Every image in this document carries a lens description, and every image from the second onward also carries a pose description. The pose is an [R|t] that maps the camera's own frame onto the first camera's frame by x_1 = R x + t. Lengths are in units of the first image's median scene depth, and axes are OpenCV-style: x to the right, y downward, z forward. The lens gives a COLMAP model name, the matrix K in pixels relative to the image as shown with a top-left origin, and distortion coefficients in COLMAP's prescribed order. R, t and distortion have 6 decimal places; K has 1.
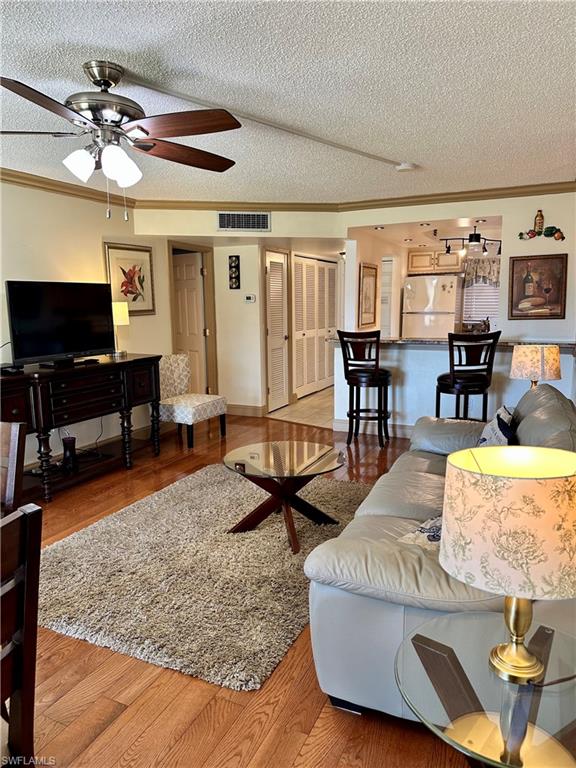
lens RADIAL K [[548.6, 0, 288.0], [0, 548.6, 386.0], [0, 0, 1]] dist [0.033230, -0.040487]
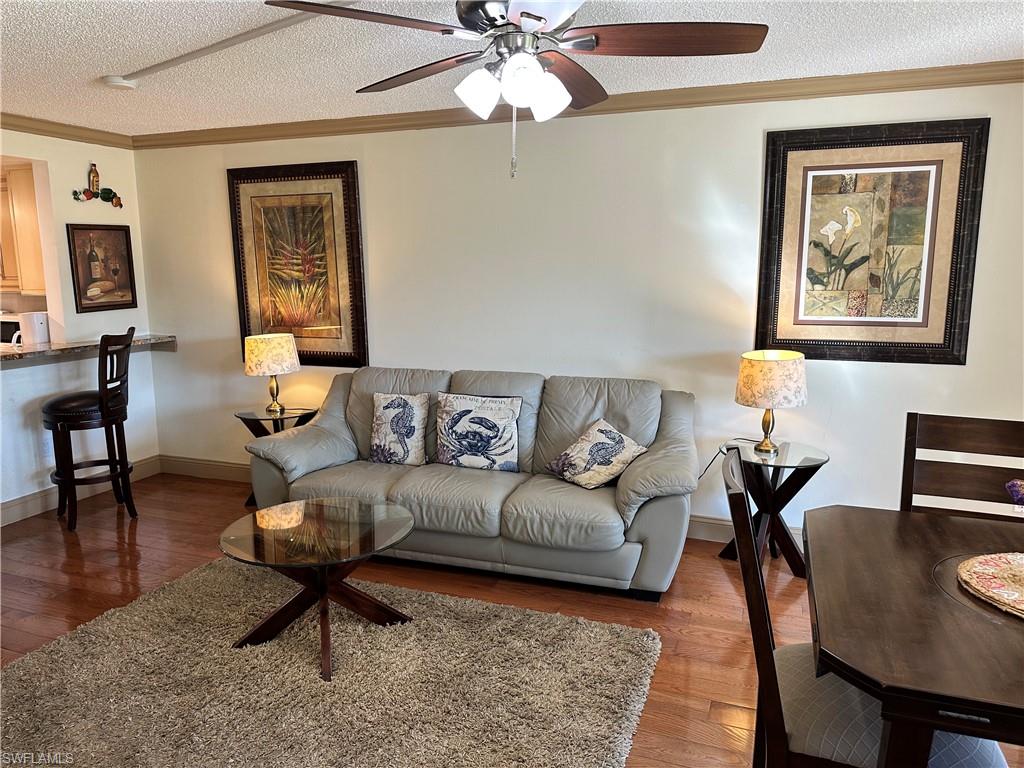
lens RADIAL K [[731.4, 0, 511.8], [0, 731.4, 384.8], [0, 0, 1]] dist [0.033230, -0.040487]
pose [[-0.064673, -0.146127, 0.987150, -0.590360], [0.174723, 0.972281, 0.155373, -0.083471], [-0.982491, 0.182526, -0.037348, 0.526919]]
